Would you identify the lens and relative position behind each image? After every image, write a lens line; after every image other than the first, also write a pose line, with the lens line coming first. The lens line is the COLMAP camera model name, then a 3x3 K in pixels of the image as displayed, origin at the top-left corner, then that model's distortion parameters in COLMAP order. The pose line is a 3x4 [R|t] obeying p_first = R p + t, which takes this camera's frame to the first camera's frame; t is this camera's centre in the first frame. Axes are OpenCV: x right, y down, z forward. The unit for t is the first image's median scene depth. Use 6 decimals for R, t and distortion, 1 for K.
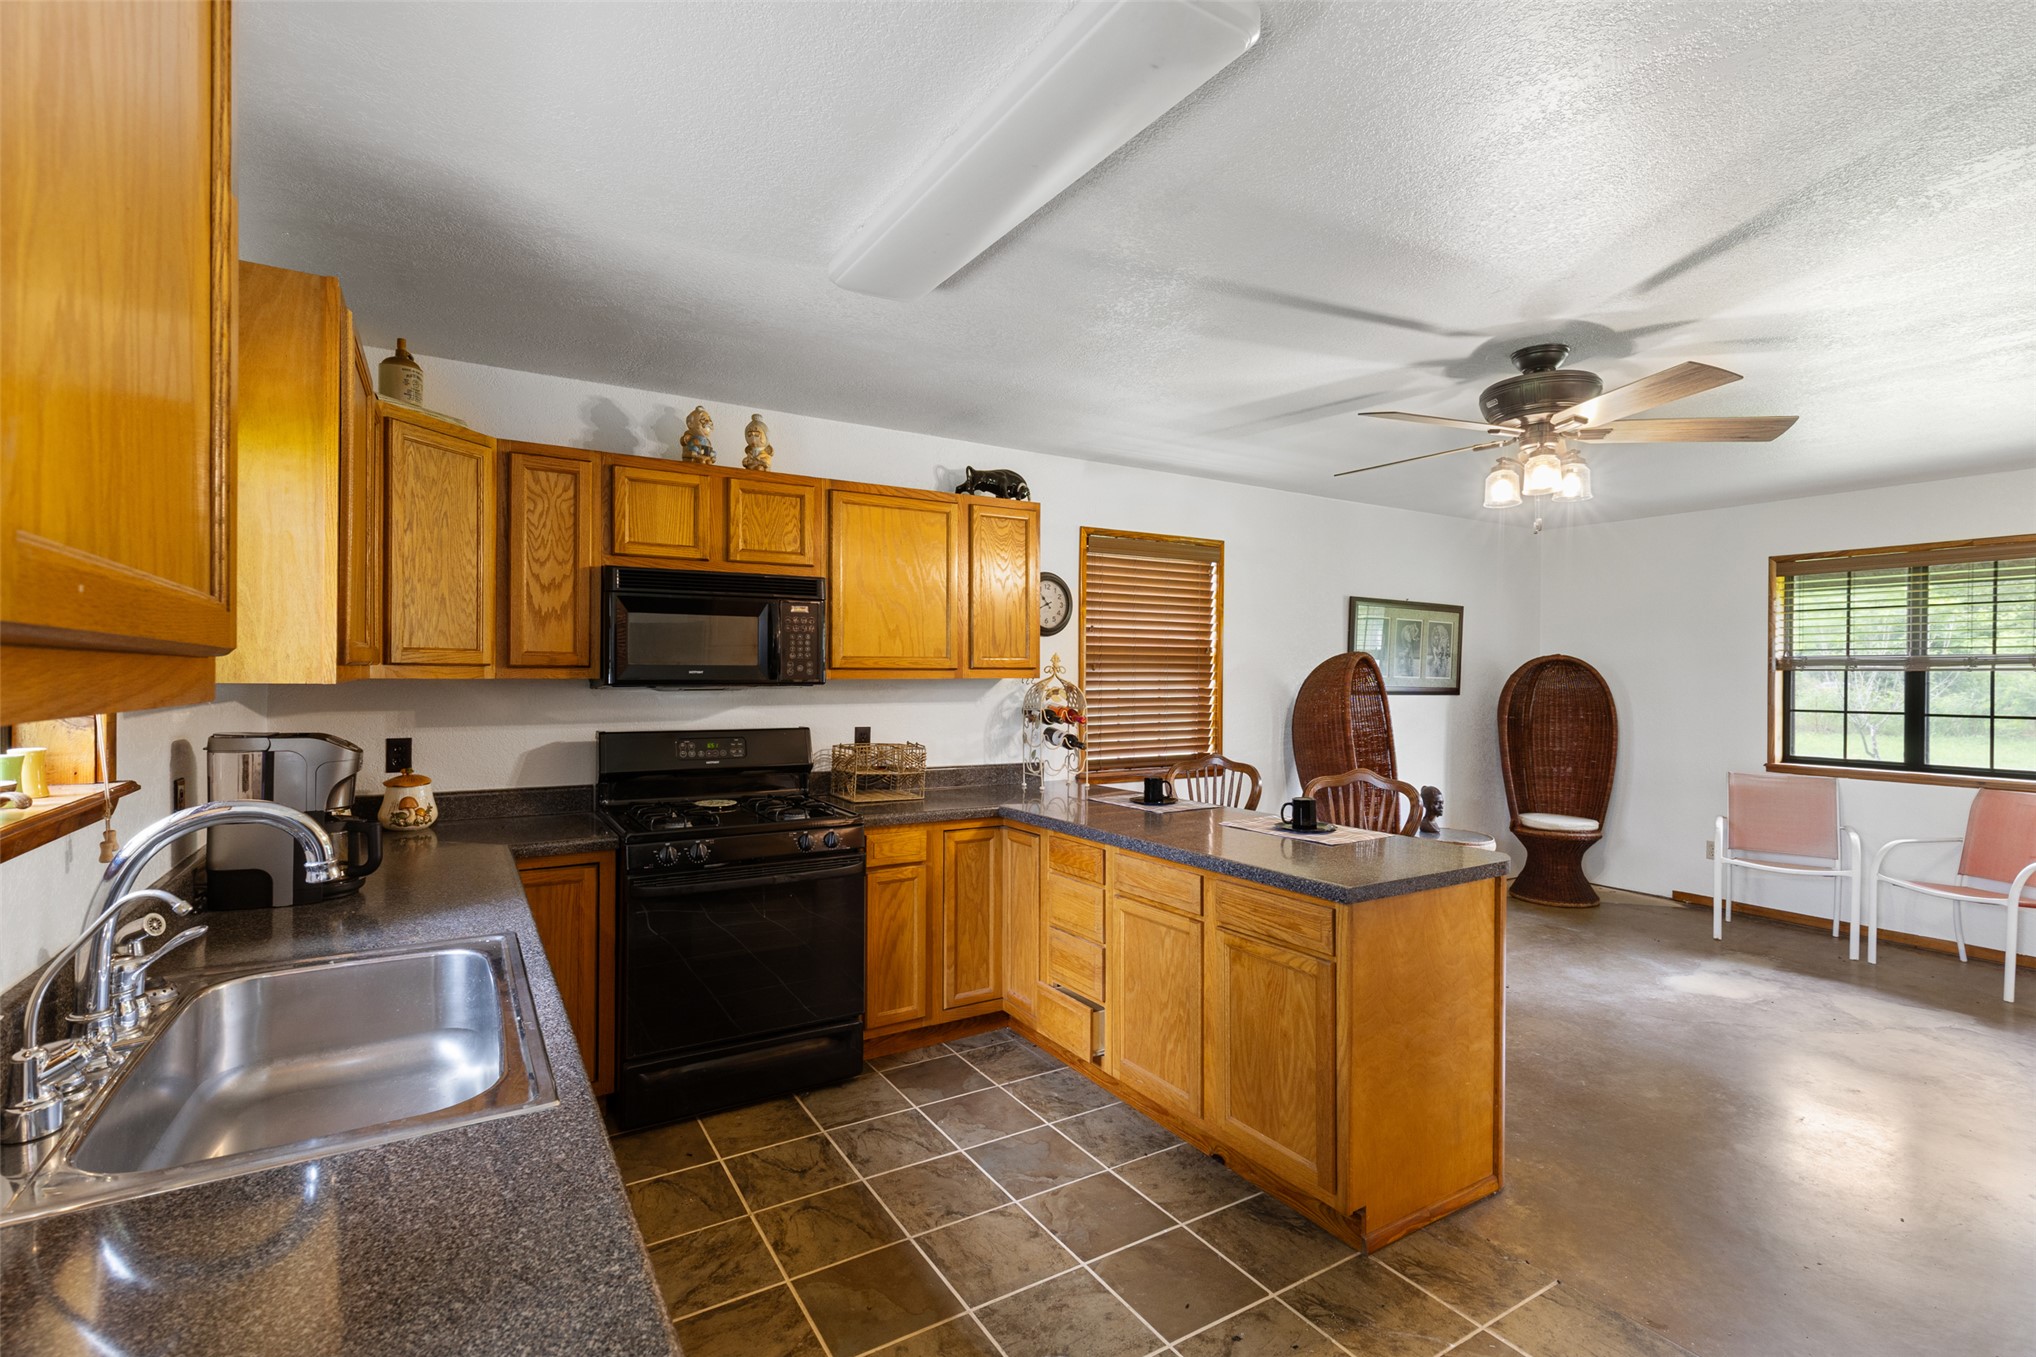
lens RADIAL K [[919.8, 0, 1012.0], [0, 919.8, 676.5], [0, 0, 1]] dist [0.004422, -0.001458]
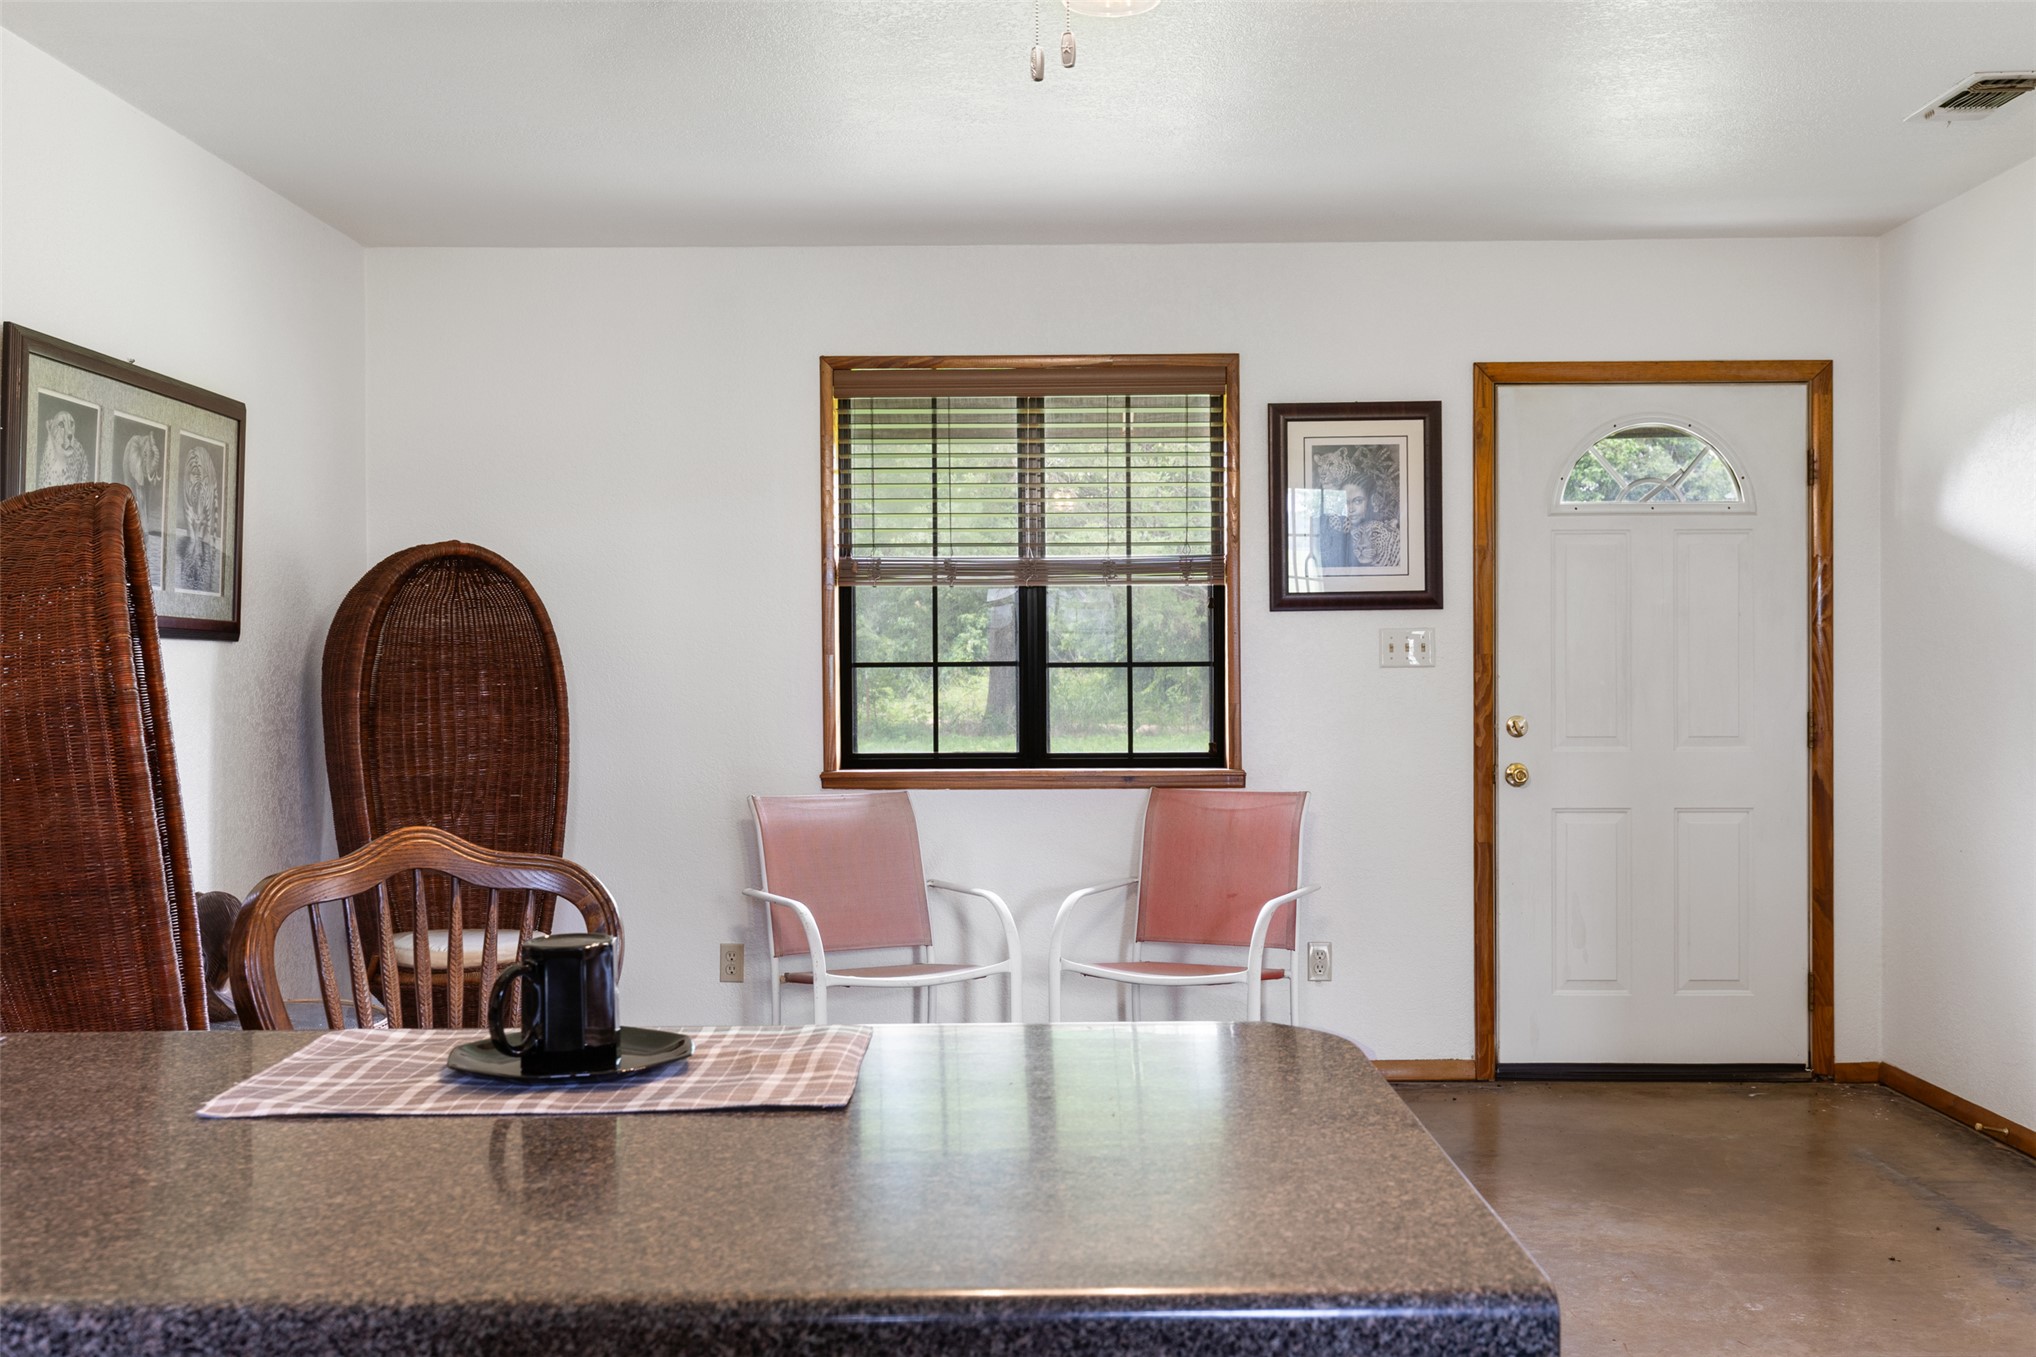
lens RADIAL K [[1995.2, 0, 1024.3], [0, 1995.2, 677.2], [0, 0, 1]] dist [0.001569, 0.000000]
pose [[0.530521, -0.014672, 0.847545, -0.038805], [0.010582, 0.999887, 0.010685, 0.038673], [-0.847606, 0.003300, 0.530616, 0.398281]]
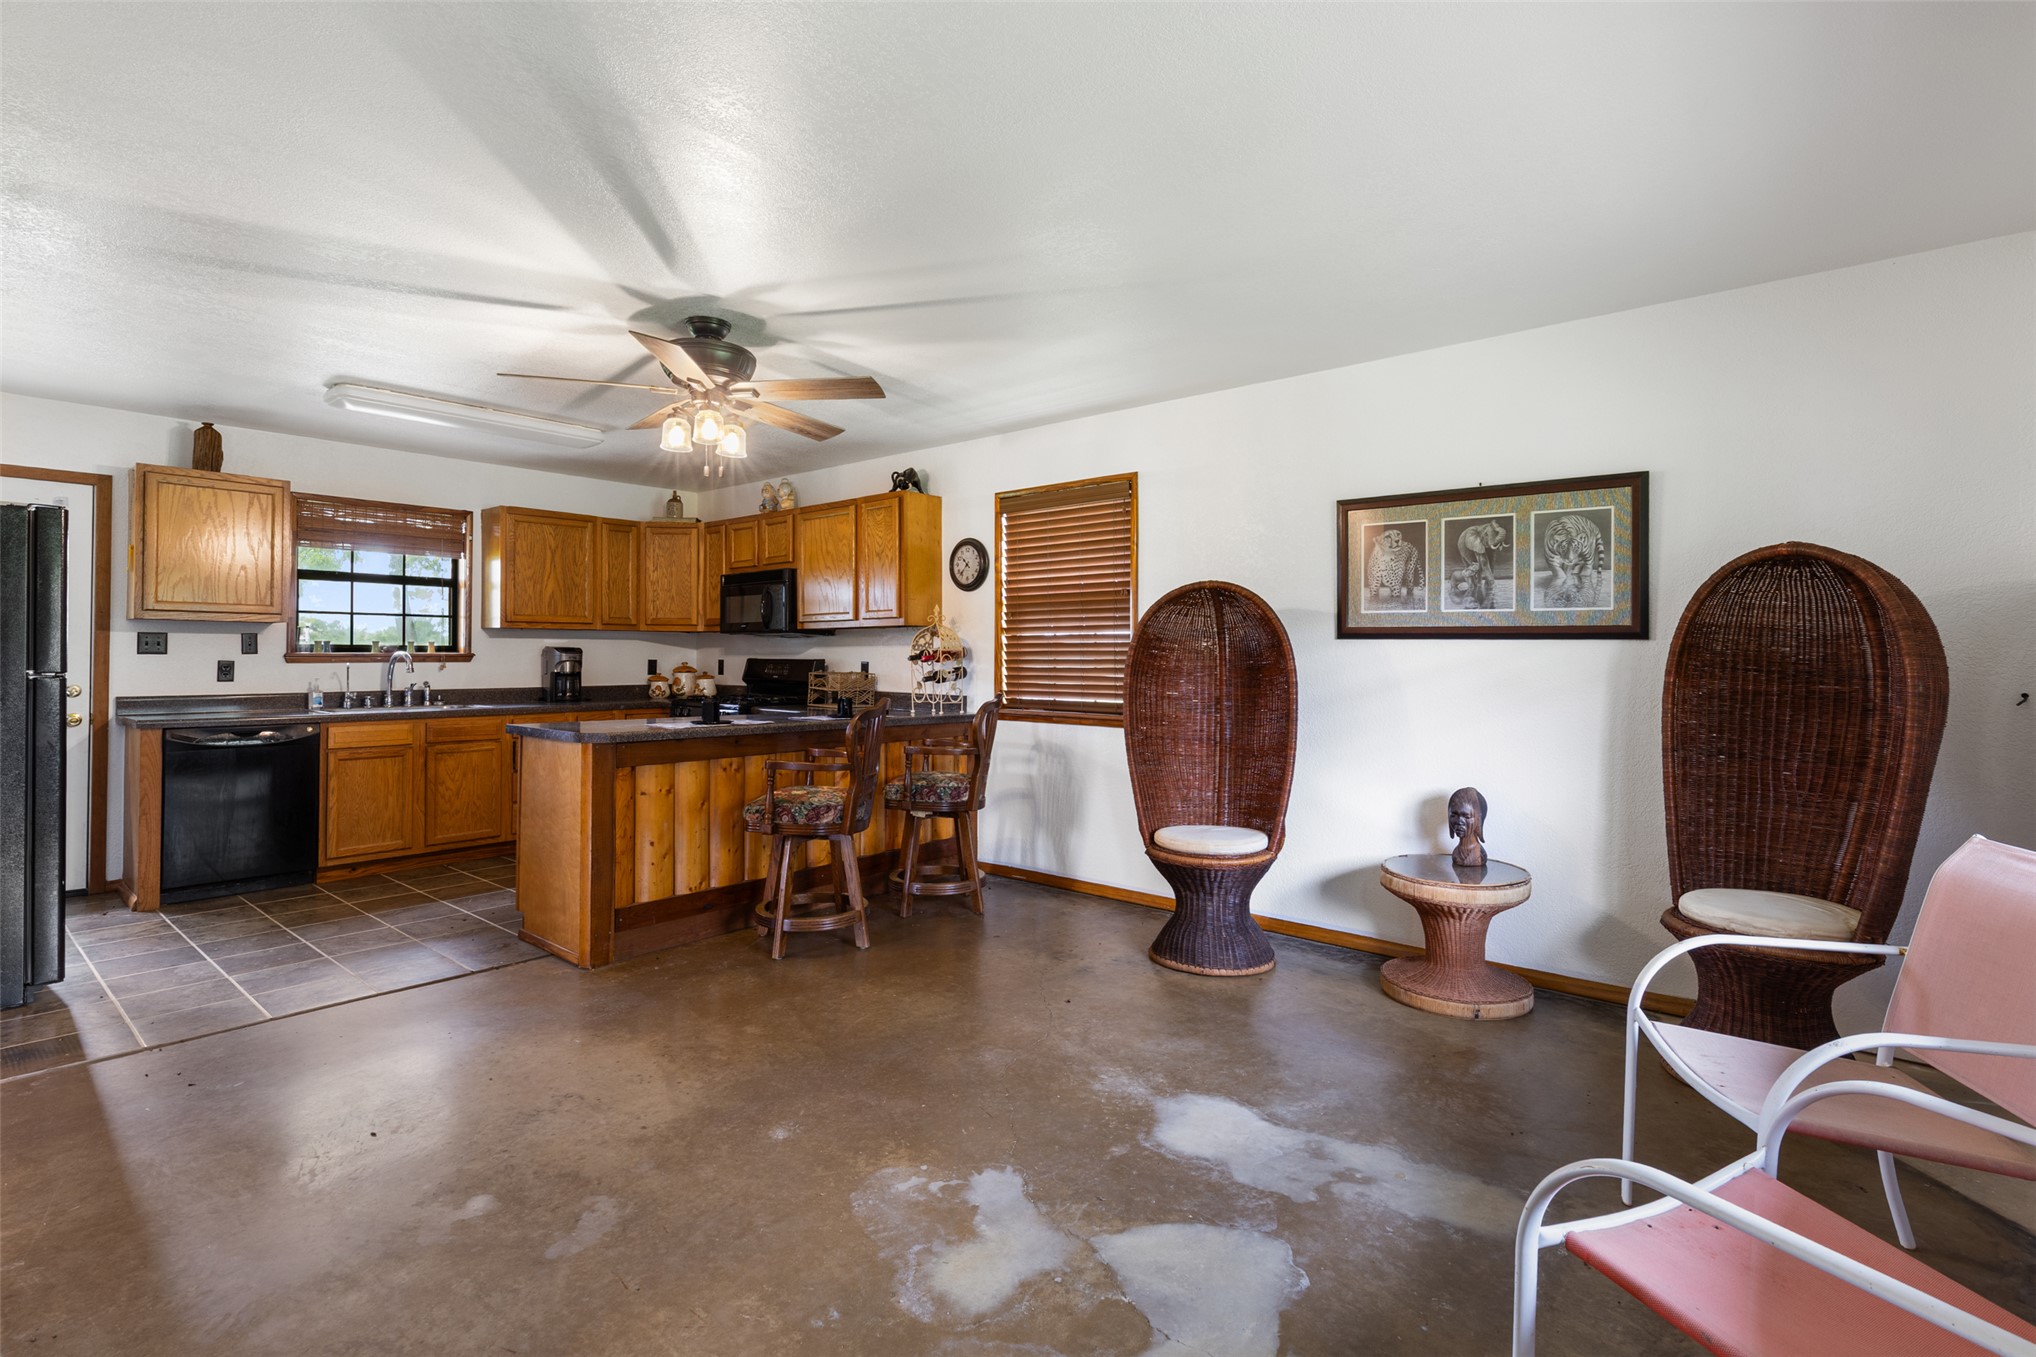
lens RADIAL K [[953.2, 0, 1034.6], [0, 953.2, 646.1], [0, 0, 1]] dist [0.002151, 0.000192]
pose [[0.320966, -0.016370, -0.946949, 1.173230], [-0.006796, 0.999785, -0.019587, 0.048418], [0.947066, 0.012722, 0.320786, 0.646259]]
